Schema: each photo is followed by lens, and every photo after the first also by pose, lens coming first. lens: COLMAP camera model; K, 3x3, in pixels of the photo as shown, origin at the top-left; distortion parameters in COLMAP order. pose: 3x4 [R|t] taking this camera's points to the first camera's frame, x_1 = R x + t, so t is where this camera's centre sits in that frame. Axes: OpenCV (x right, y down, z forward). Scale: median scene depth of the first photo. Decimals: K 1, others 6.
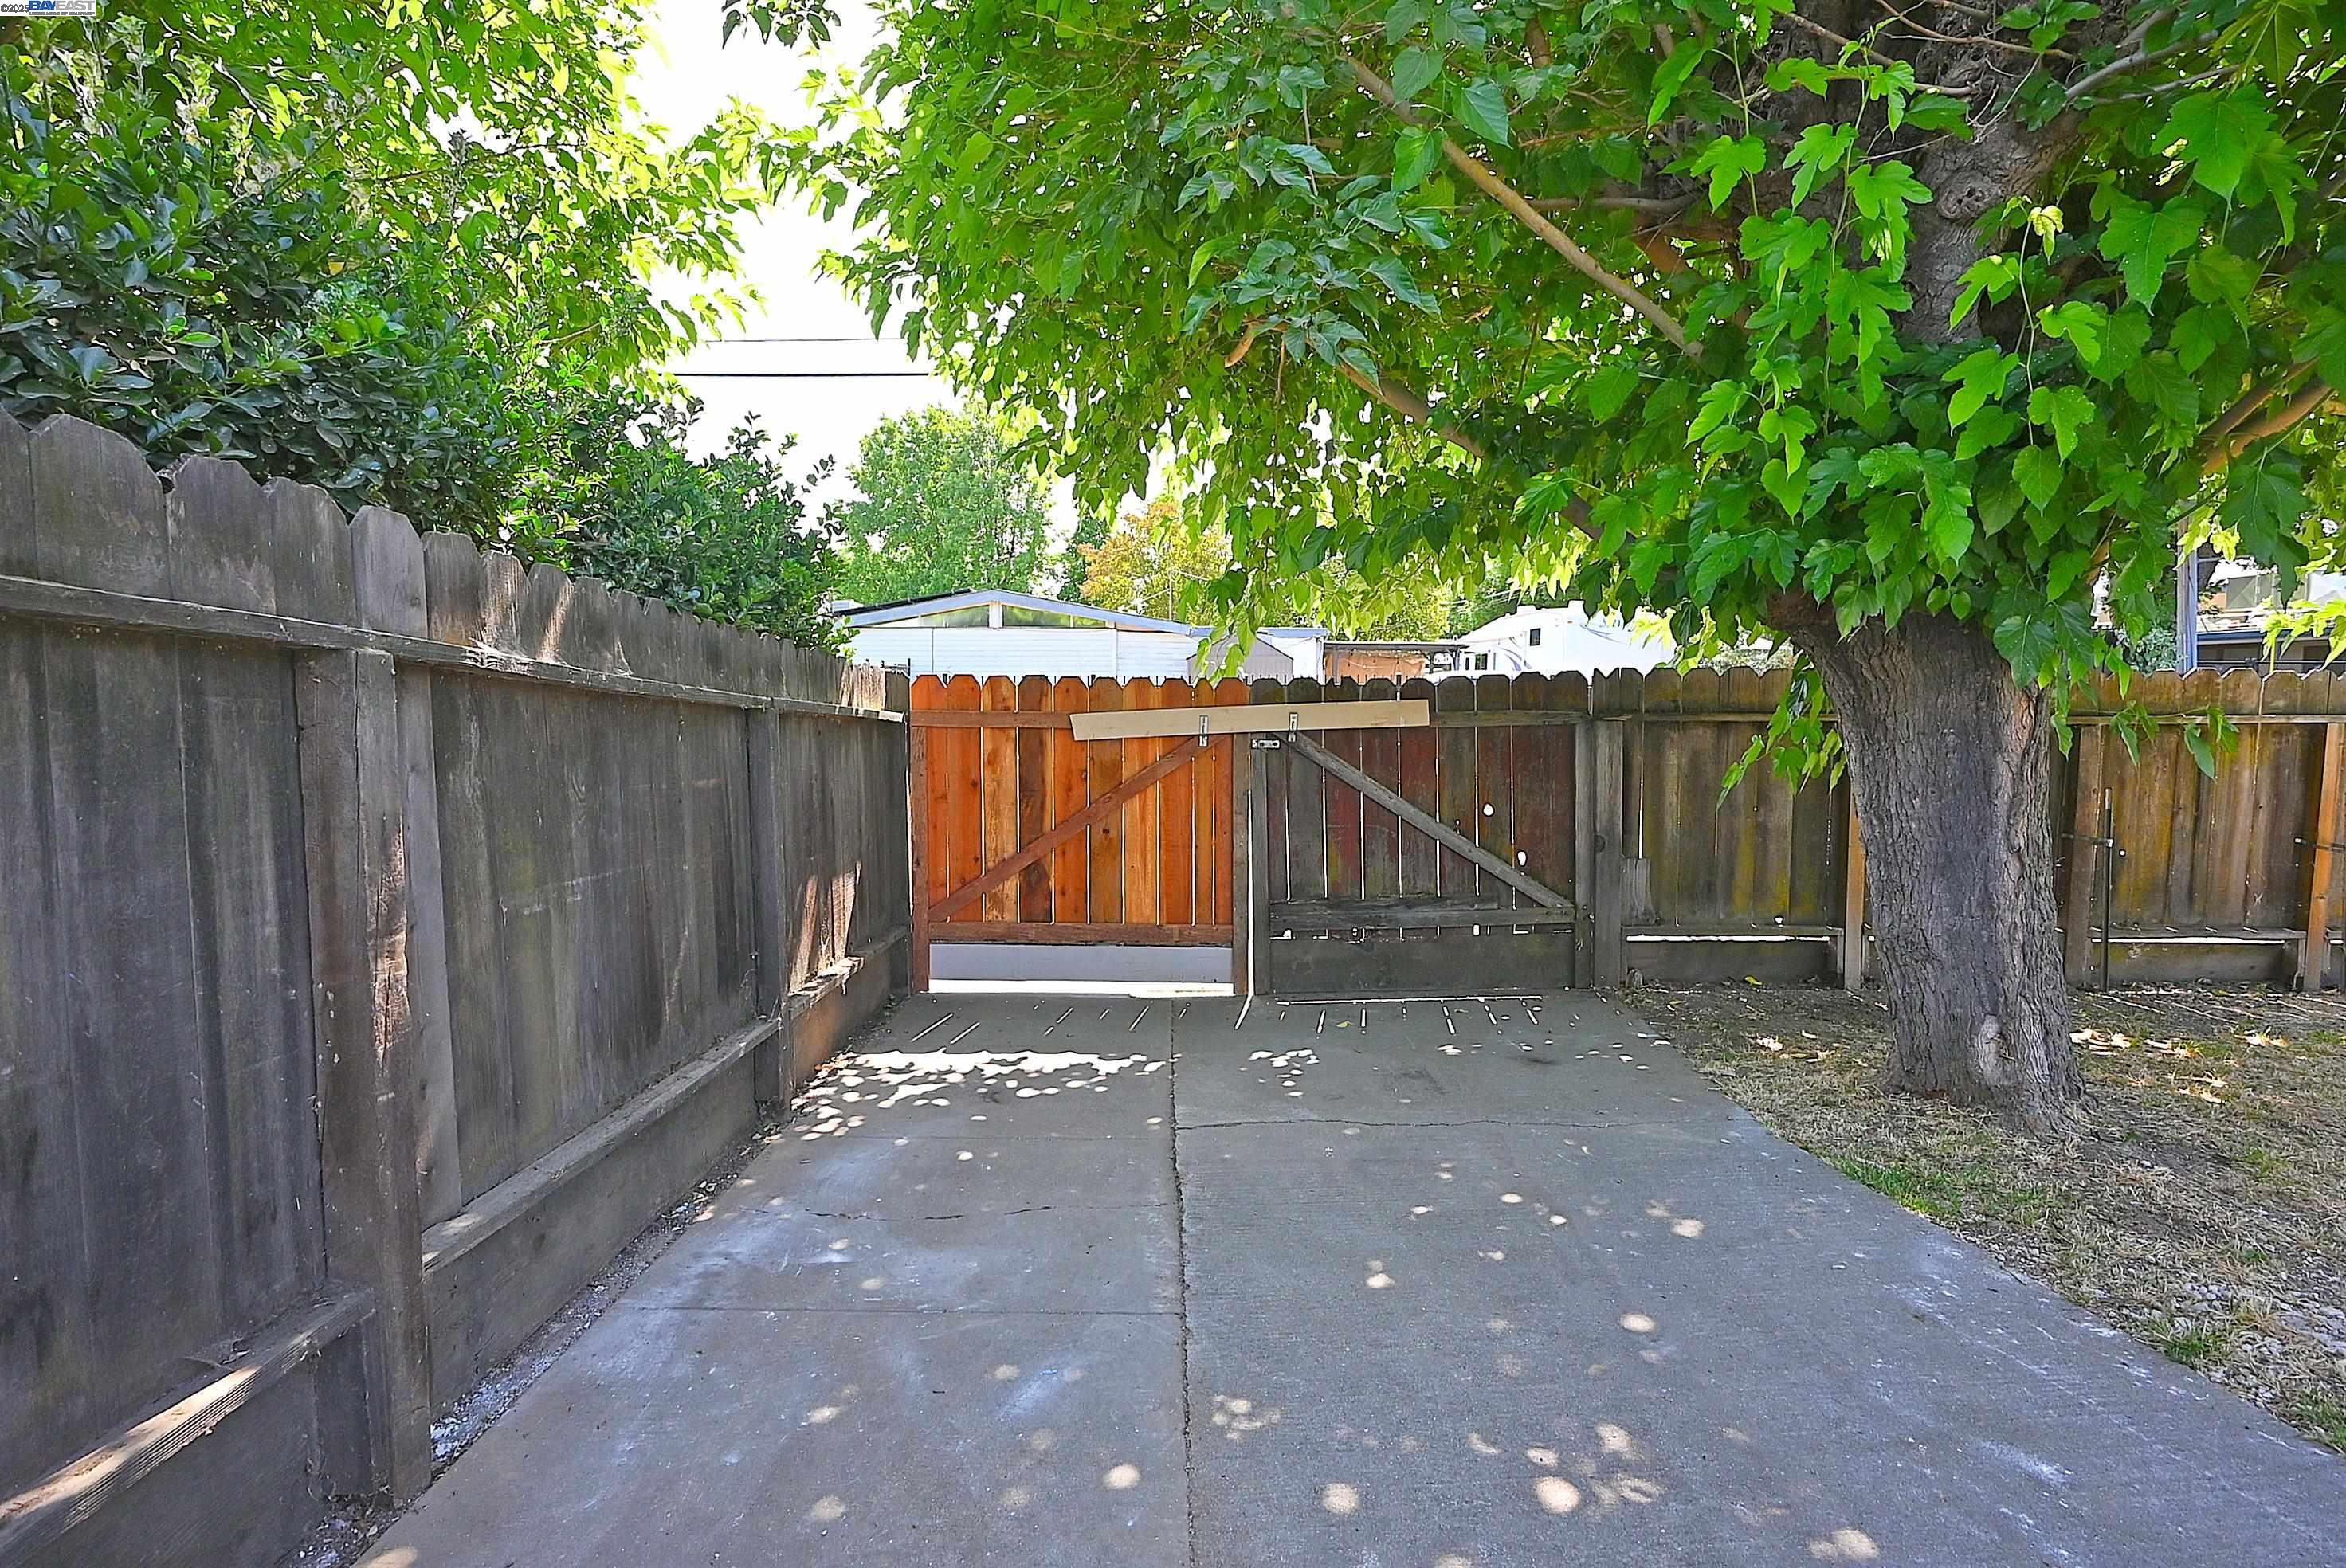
lens RADIAL K [[1186.7, 0, 1178.0], [0, 1186.7, 787.0], [0, 0, 1]] dist [0.000156, 0.001654]
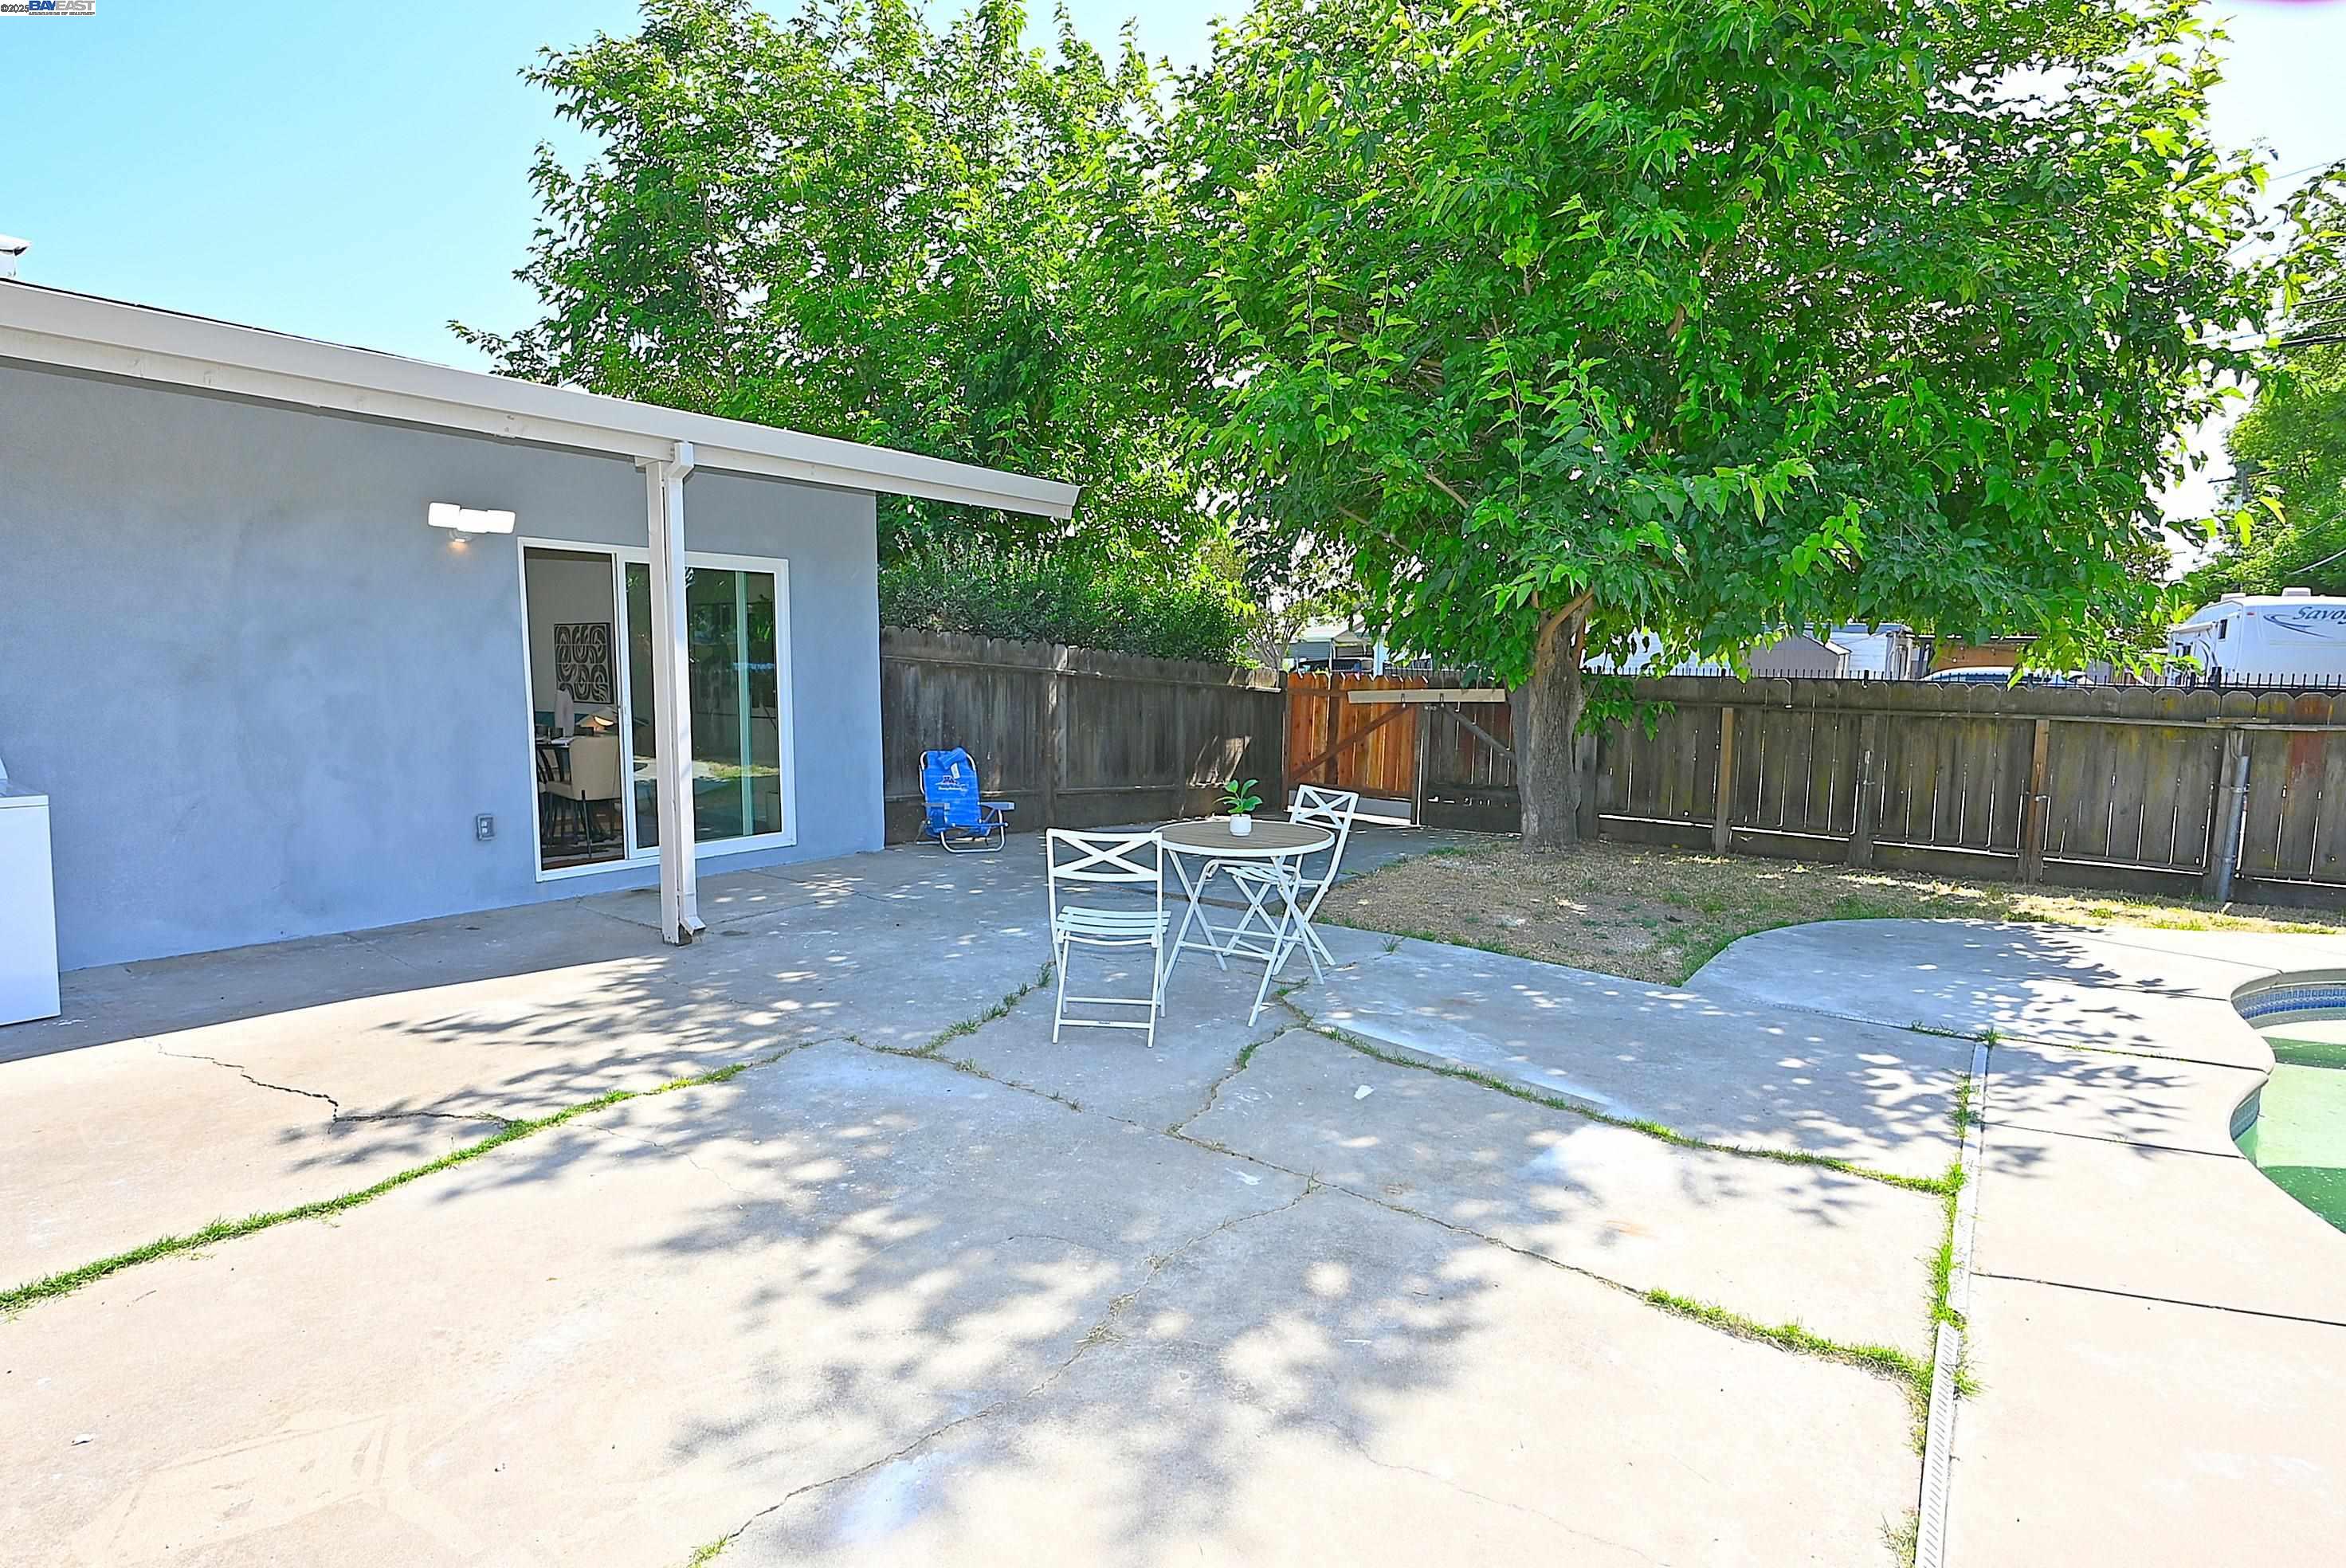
lens RADIAL K [[1151.5, 0, 1167.8], [0, 1151.5, 785.2], [0, 0, 1]] dist [-0.011161, -0.000048]
pose [[0.799290, 0.077045, -0.595986, 0.930276], [-0.064130, 0.997020, 0.042882, 0.043608], [0.597514, 0.003945, 0.801849, -0.925082]]
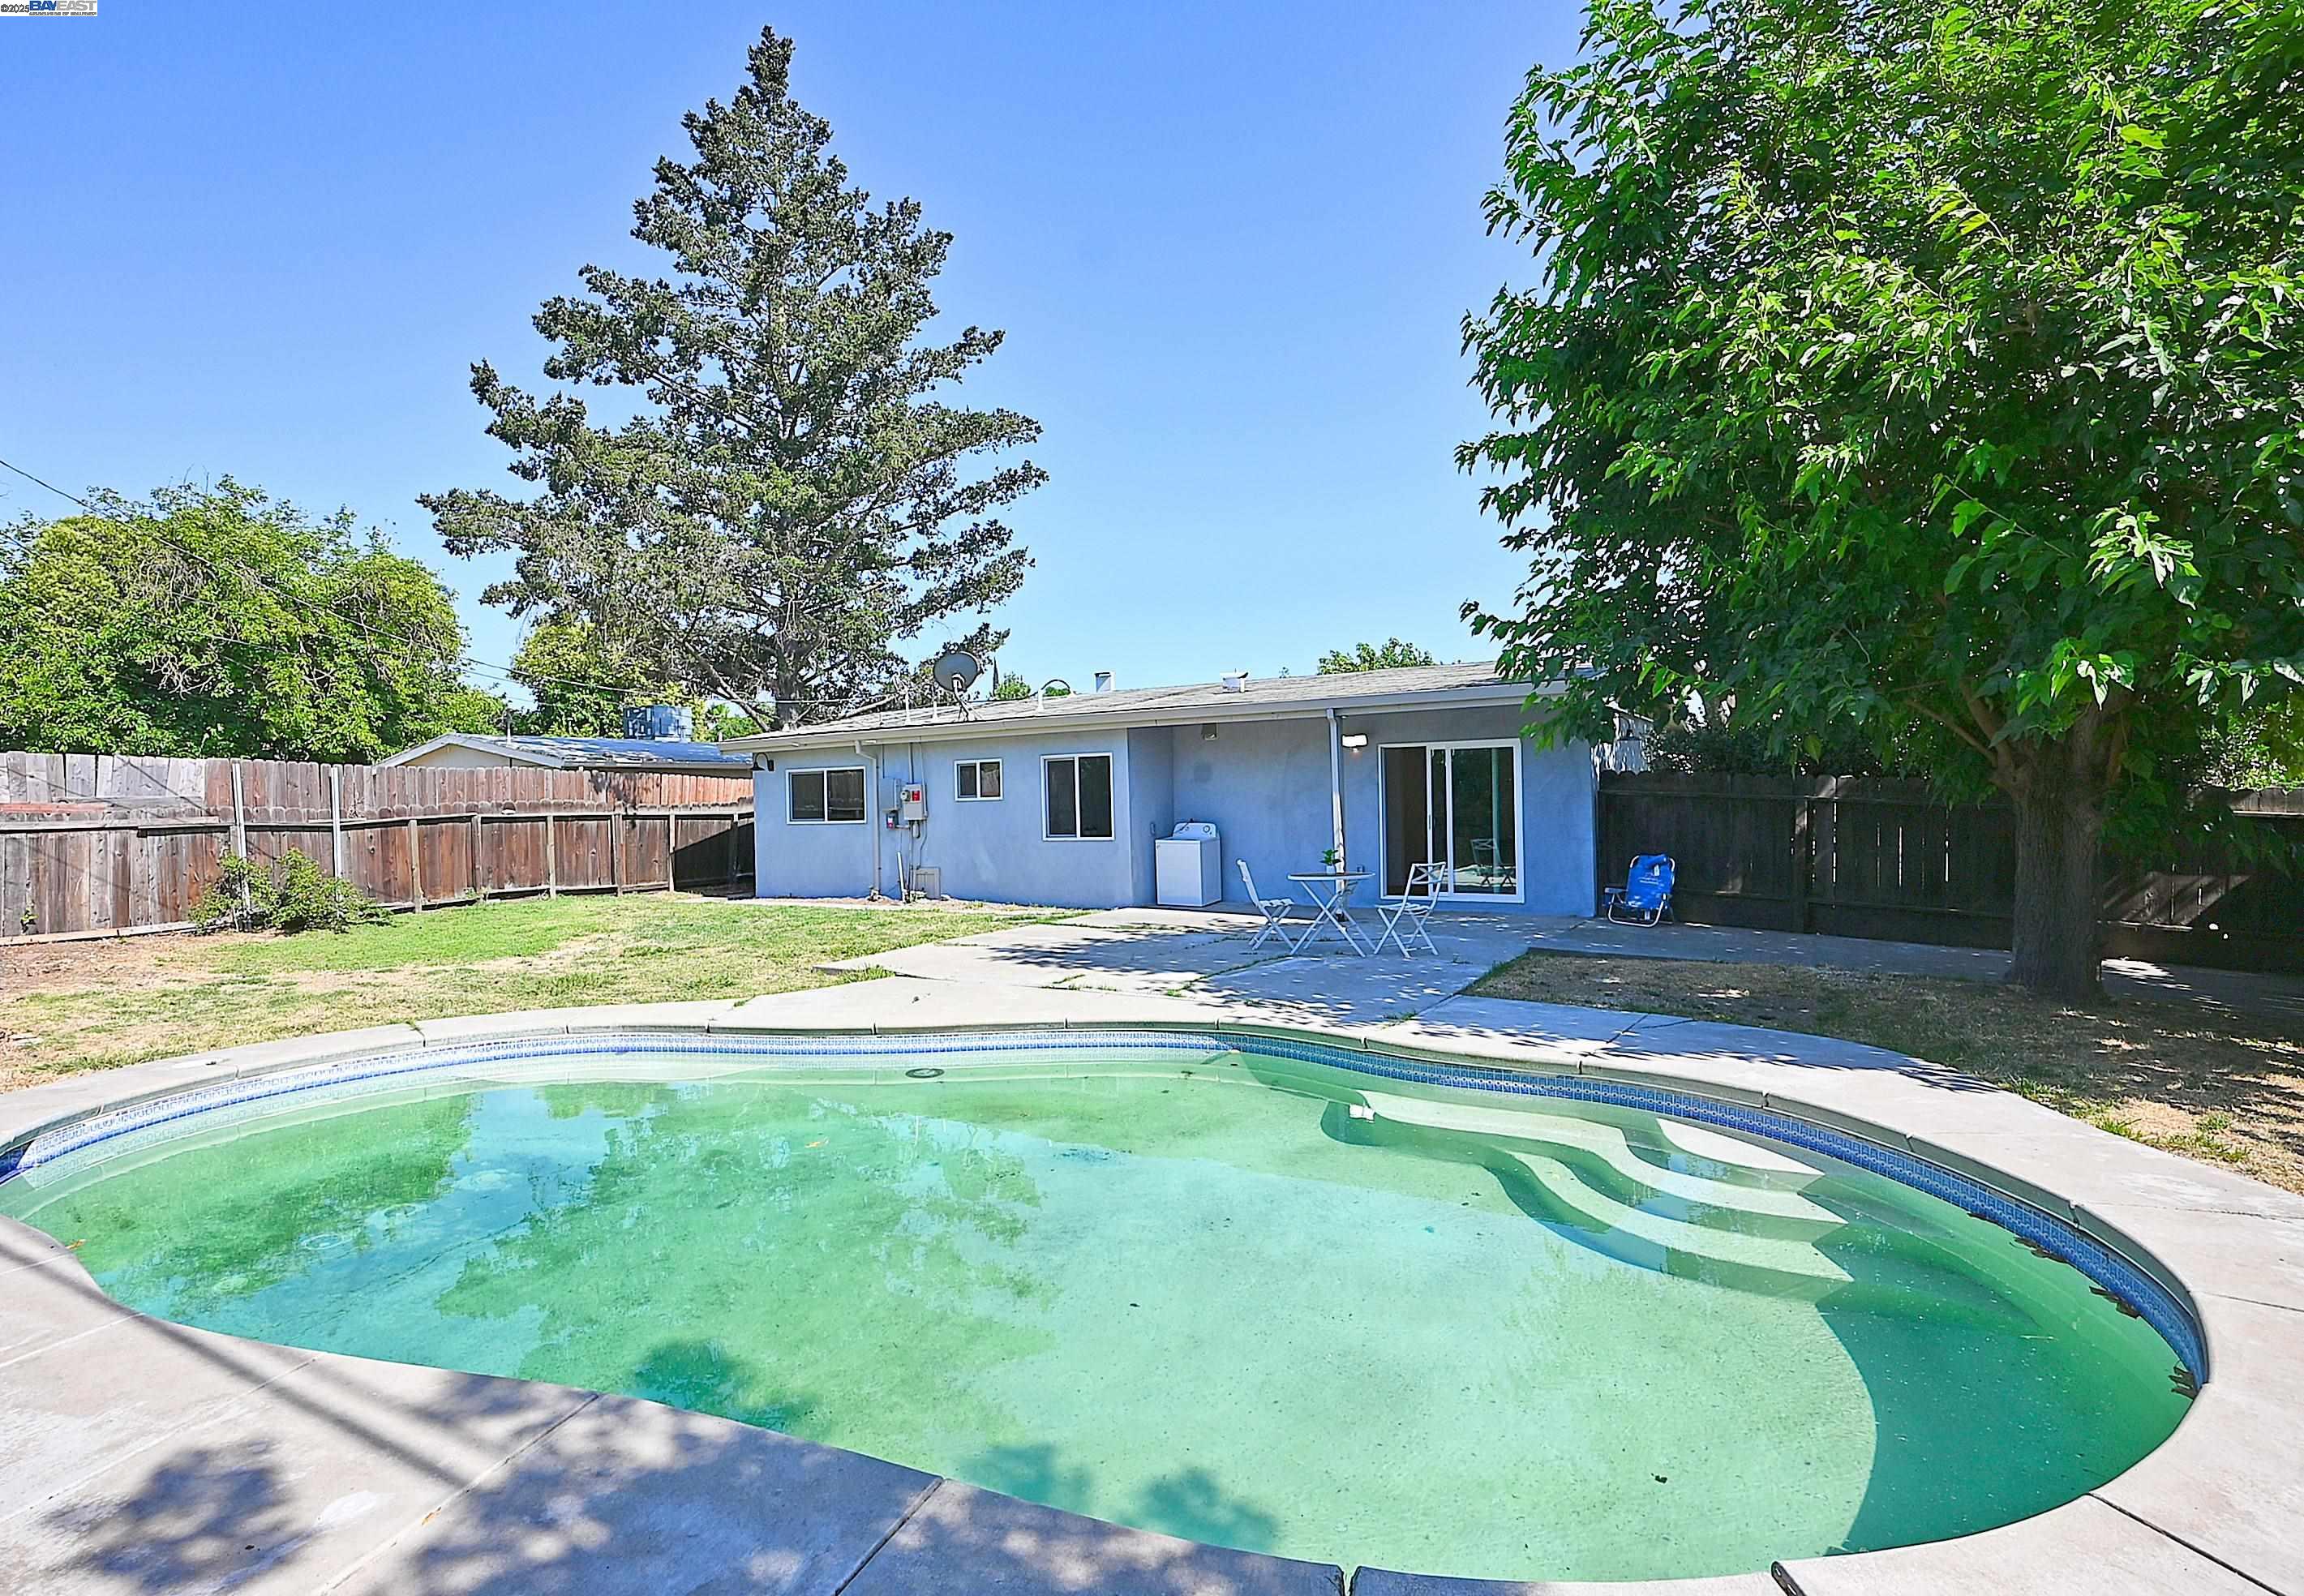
lens RADIAL K [[1177.9, 0, 1112.2], [0, 1177.9, 799.4], [0, 0, 1]] dist [0.001421, 0.000620]
pose [[-0.545429, 0.008270, -0.838116, 2.162048], [-0.052106, 0.997683, 0.043754, -0.064152], [0.836536, 0.067535, -0.543734, 0.427918]]
